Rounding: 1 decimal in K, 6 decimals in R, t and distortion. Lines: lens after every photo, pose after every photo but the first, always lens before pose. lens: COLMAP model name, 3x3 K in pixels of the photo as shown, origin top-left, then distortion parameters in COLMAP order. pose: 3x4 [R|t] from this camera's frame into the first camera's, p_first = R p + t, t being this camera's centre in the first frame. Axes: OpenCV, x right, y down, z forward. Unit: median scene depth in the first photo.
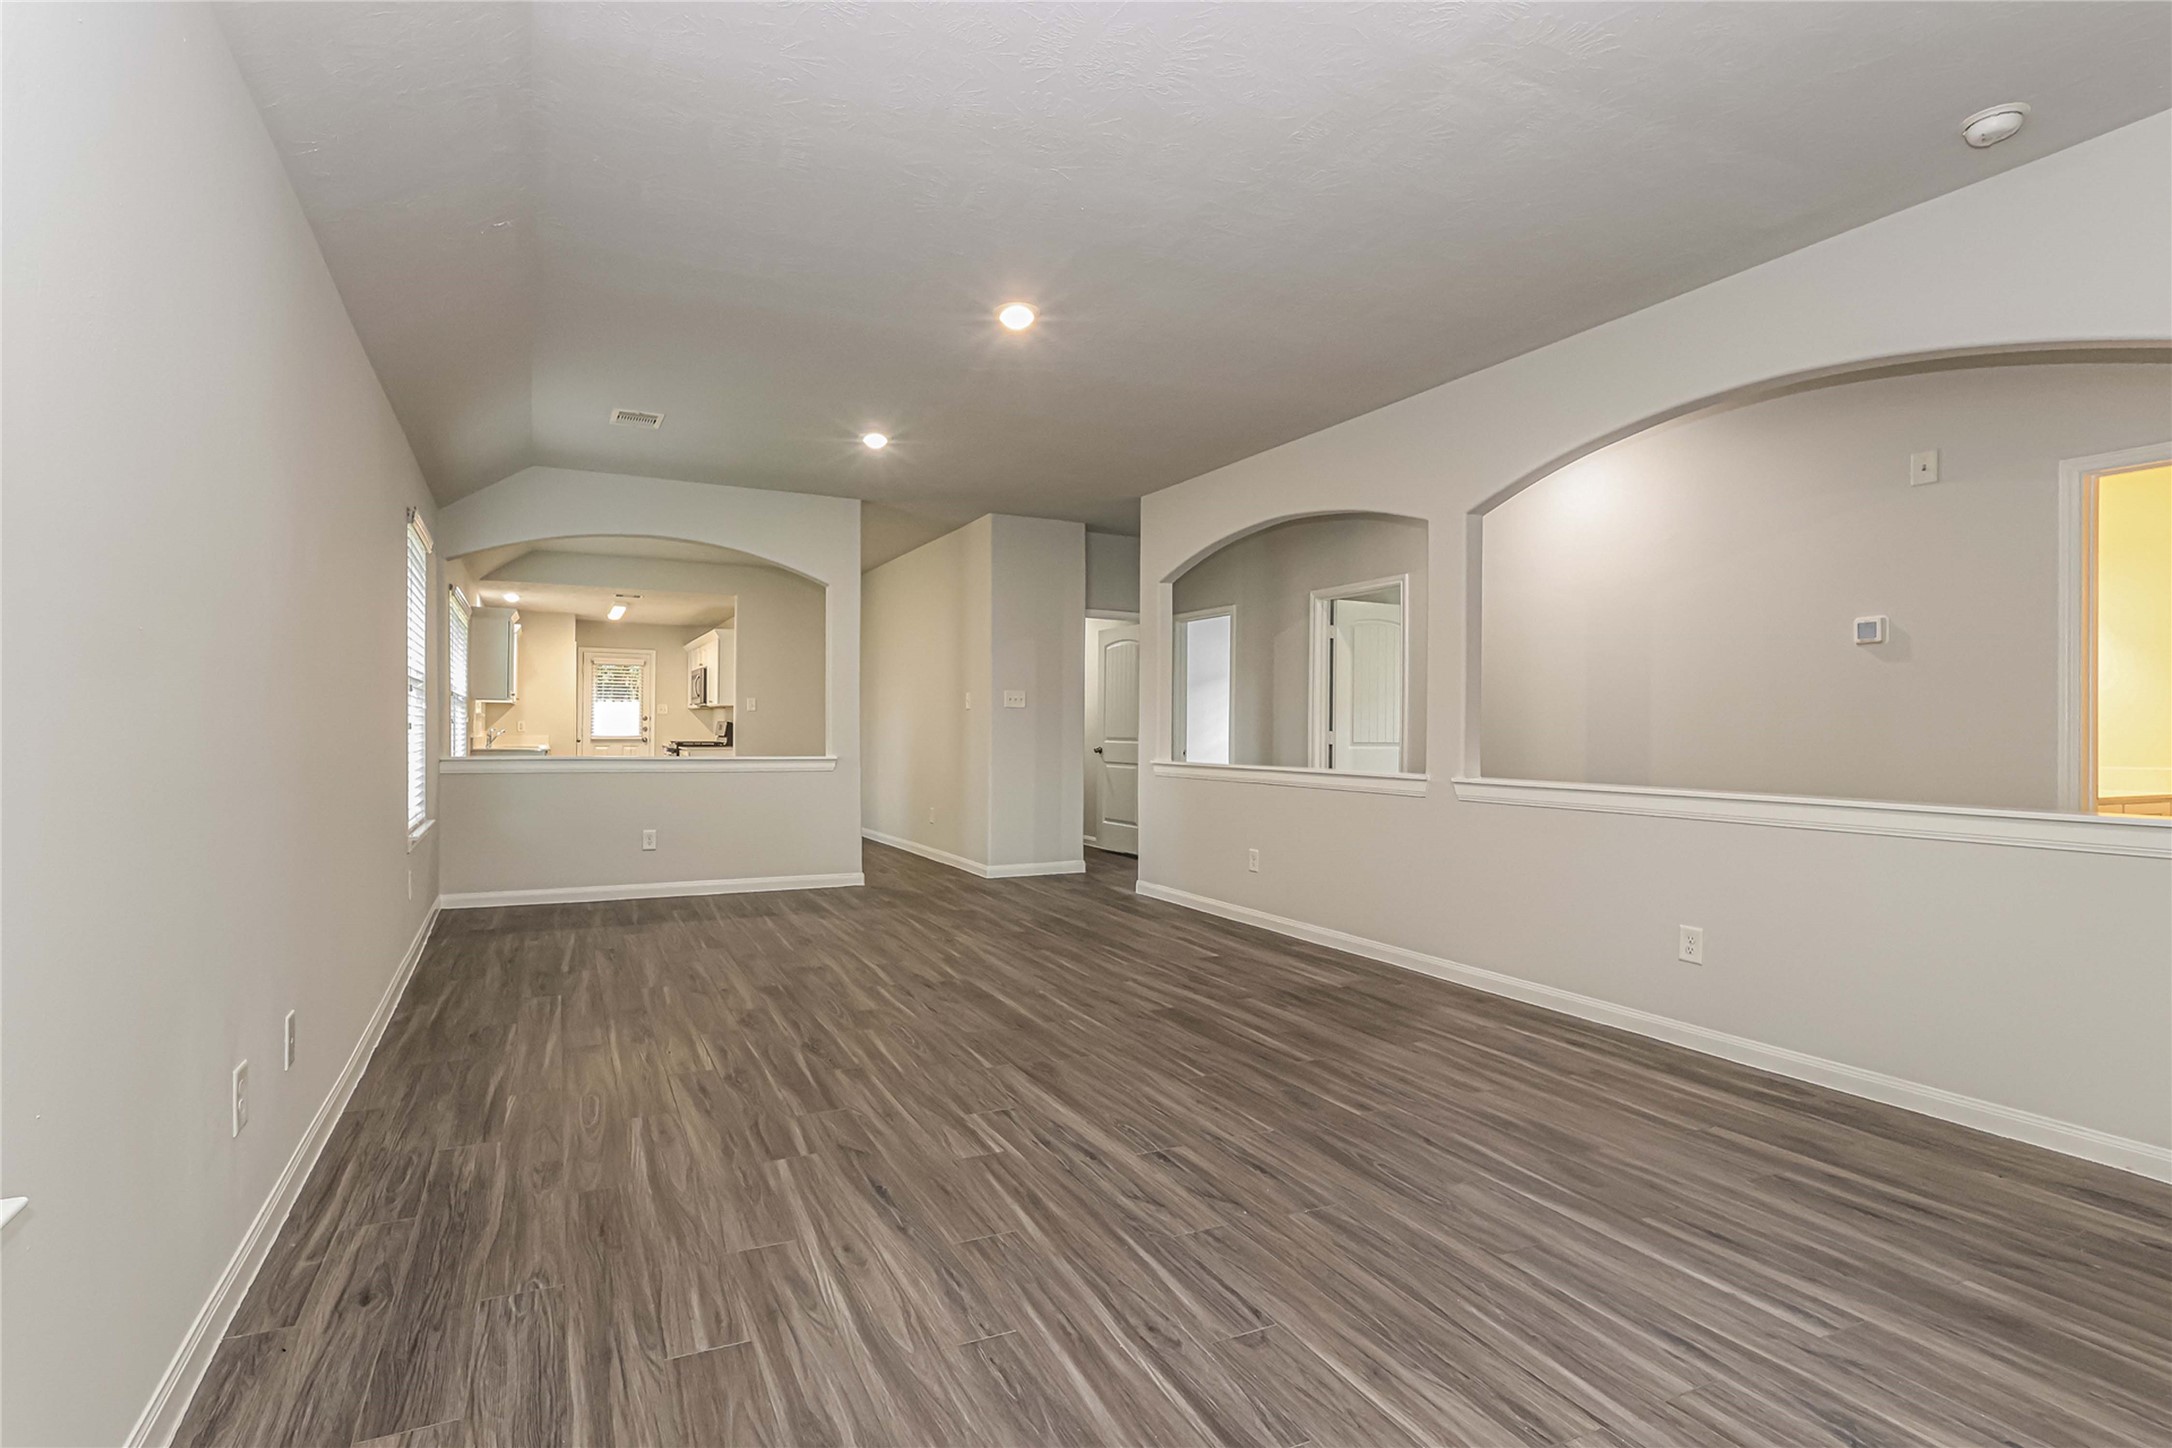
lens RADIAL K [[1037.6, 0, 1069.0], [0, 1037.6, 714.0], [0, 0, 1]] dist [0.001441, 0.000292]
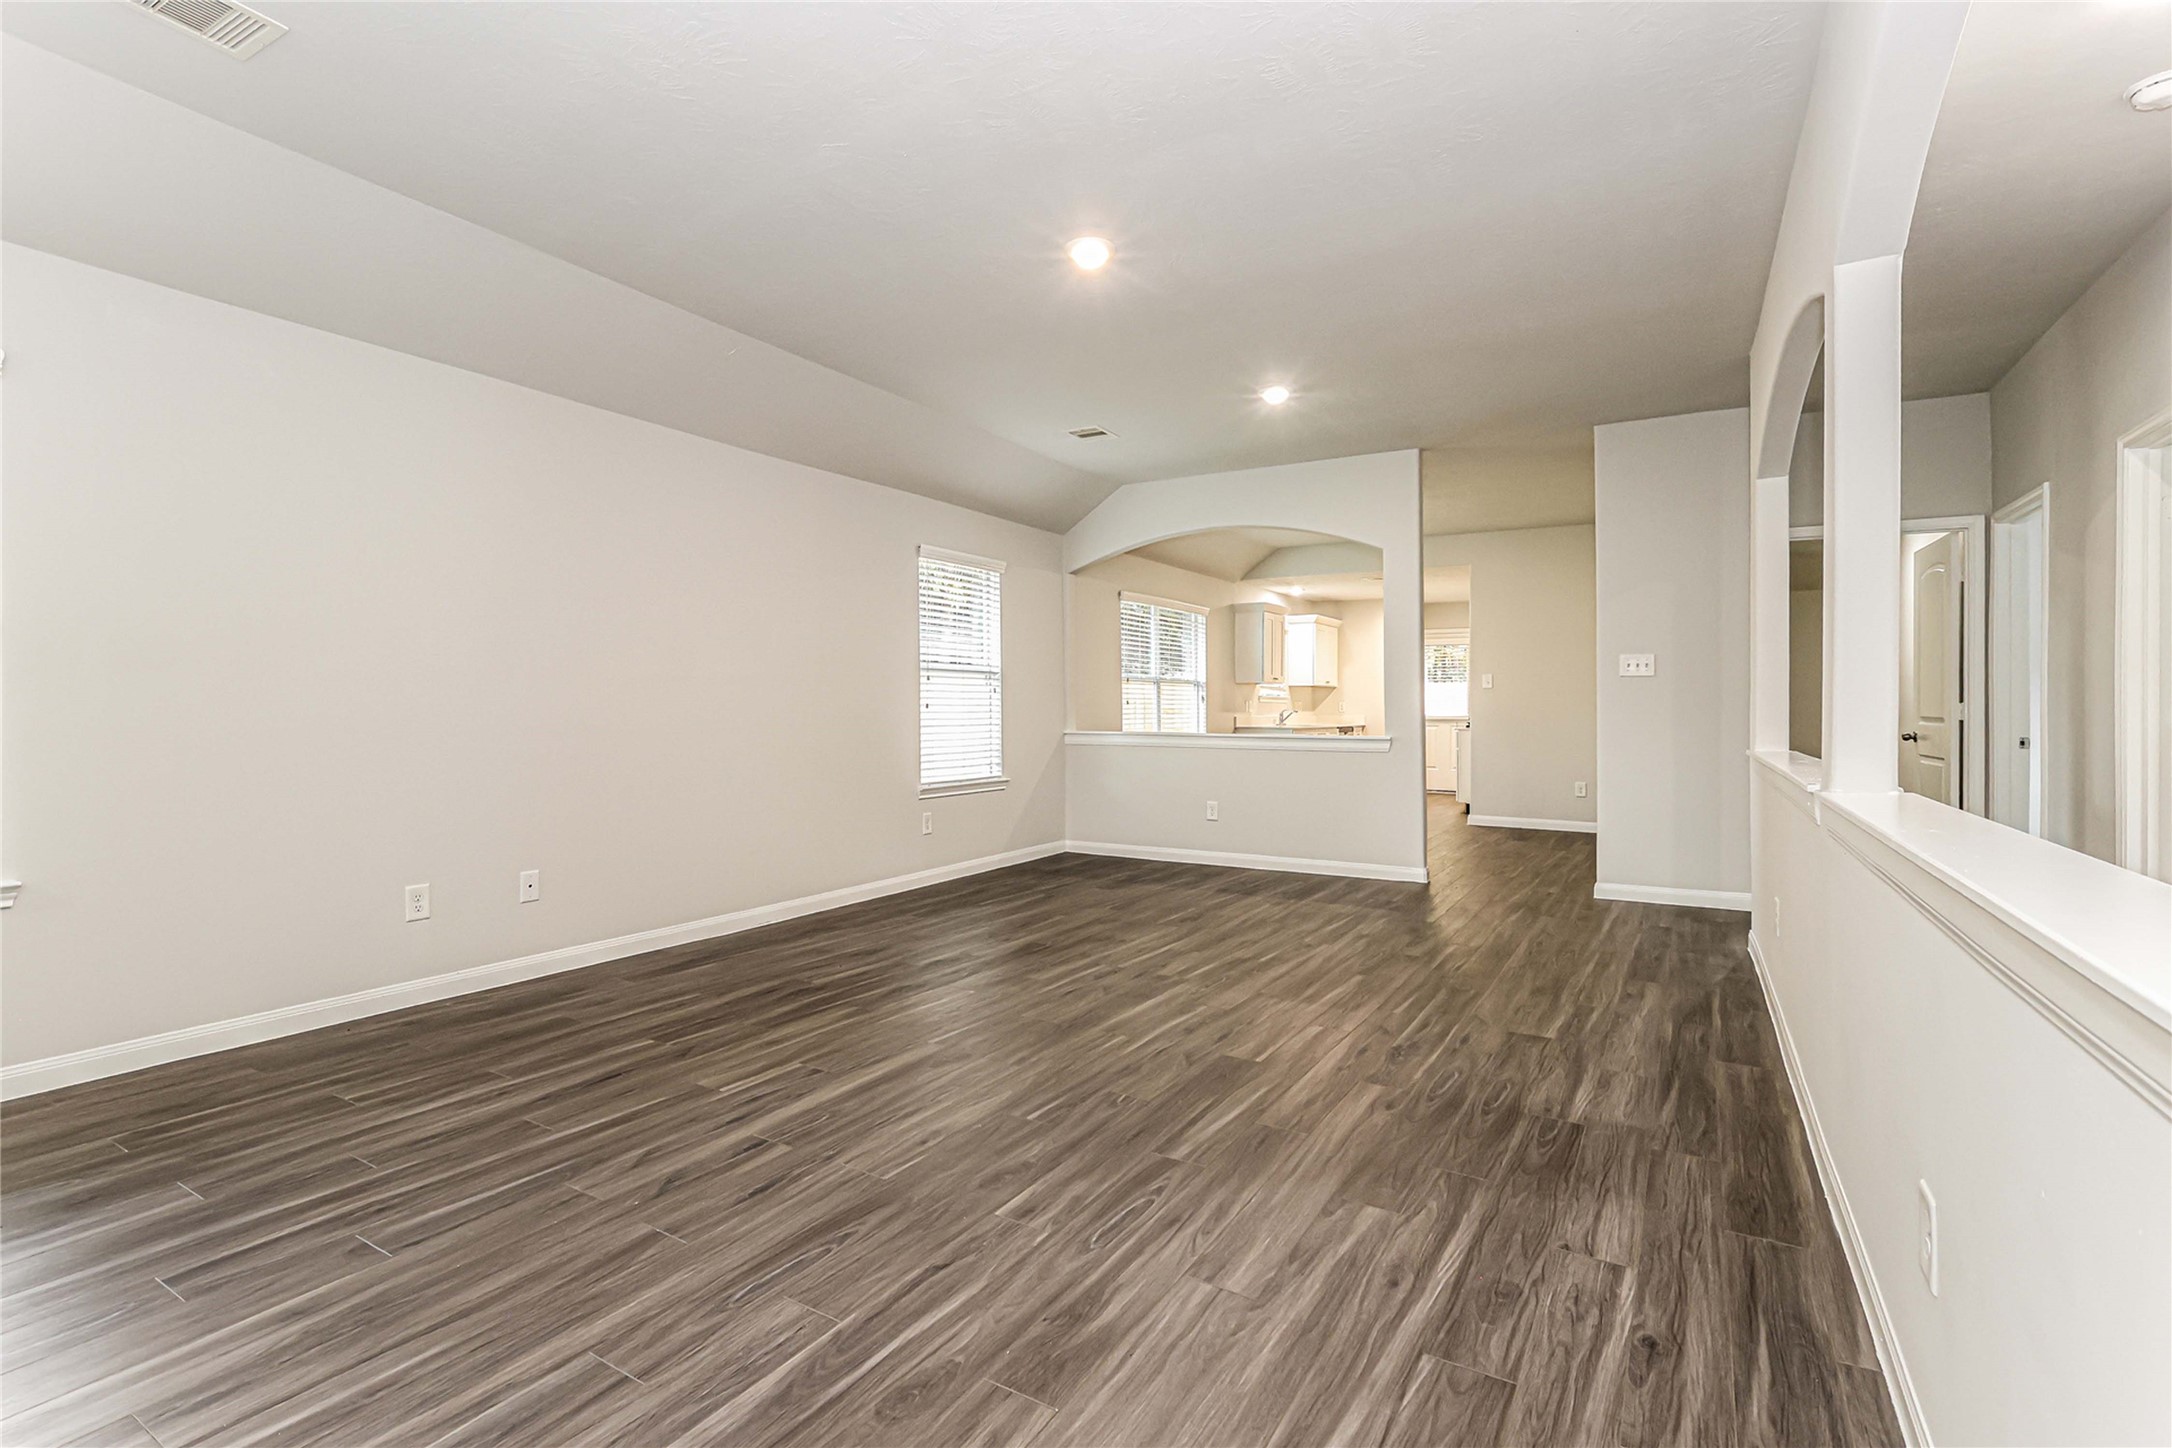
lens RADIAL K [[1037.6, 0, 1069.0], [0, 1037.6, 714.0], [0, 0, 1]] dist [0.001441, 0.000292]
pose [[0.535164, -0.003535, -0.844741, 0.881020], [0.018715, 0.999795, 0.007672, 0.018296], [0.844541, -0.019915, 0.535121, 0.608399]]
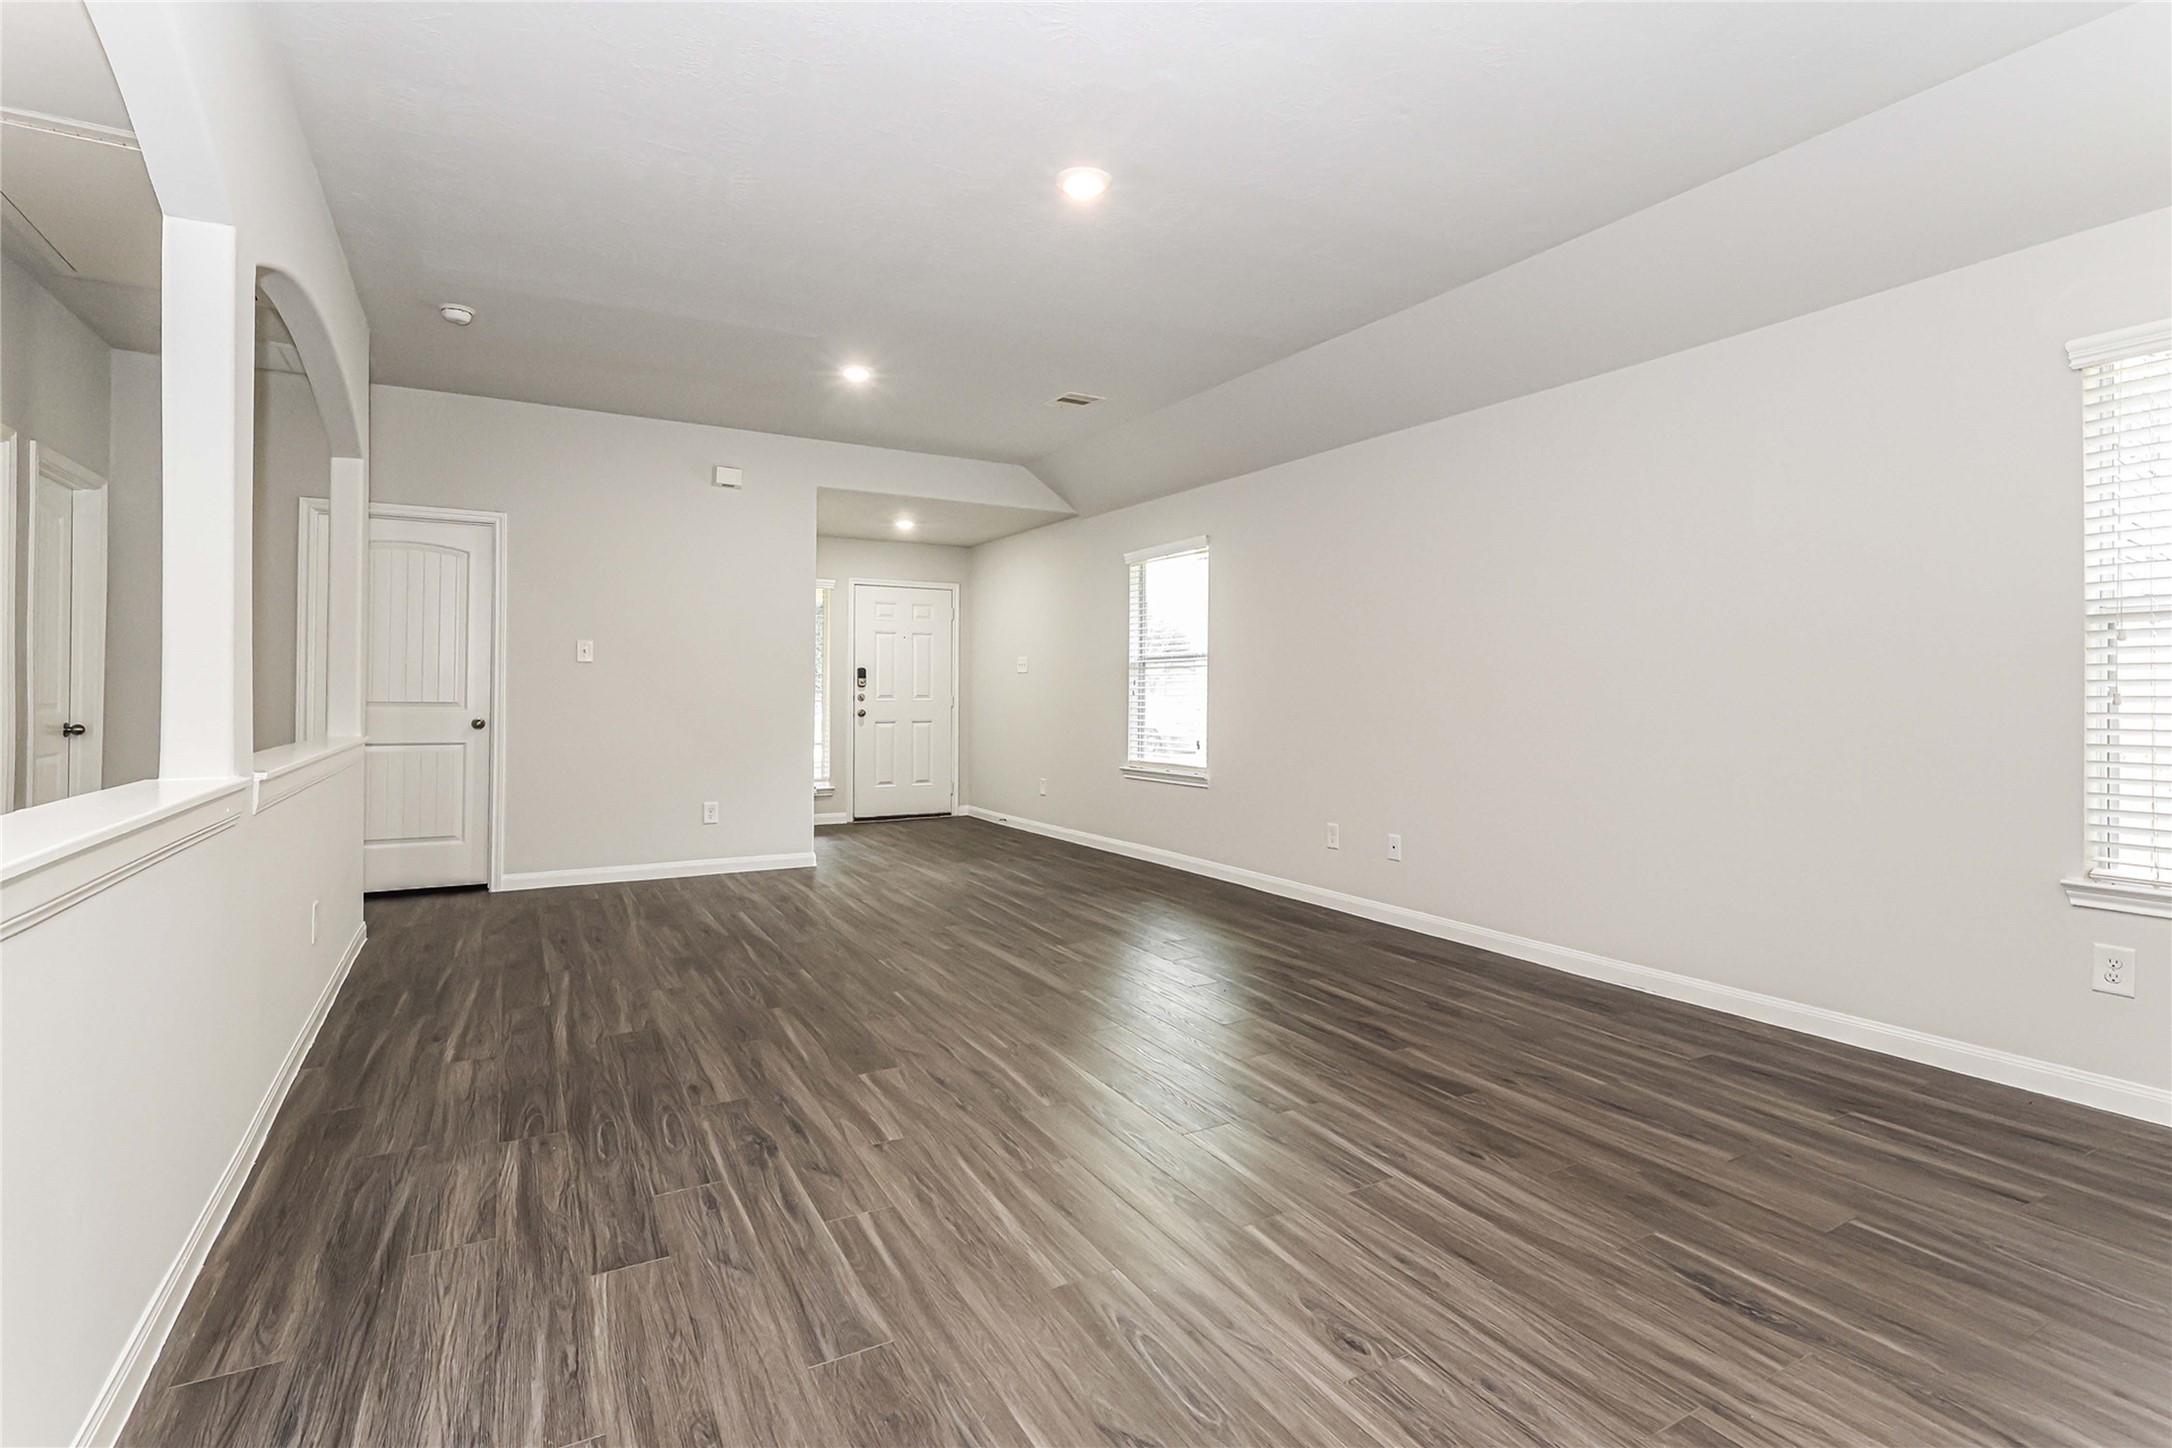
lens RADIAL K [[1037.6, 0, 1069.0], [0, 1037.6, 714.0], [0, 0, 1]] dist [0.001441, 0.000292]
pose [[-0.999334, -0.015050, -0.033250, -0.021704], [-0.015059, 0.999887, 0.000025, 0.038927], [0.033246, 0.000526, -0.999447, 2.230132]]
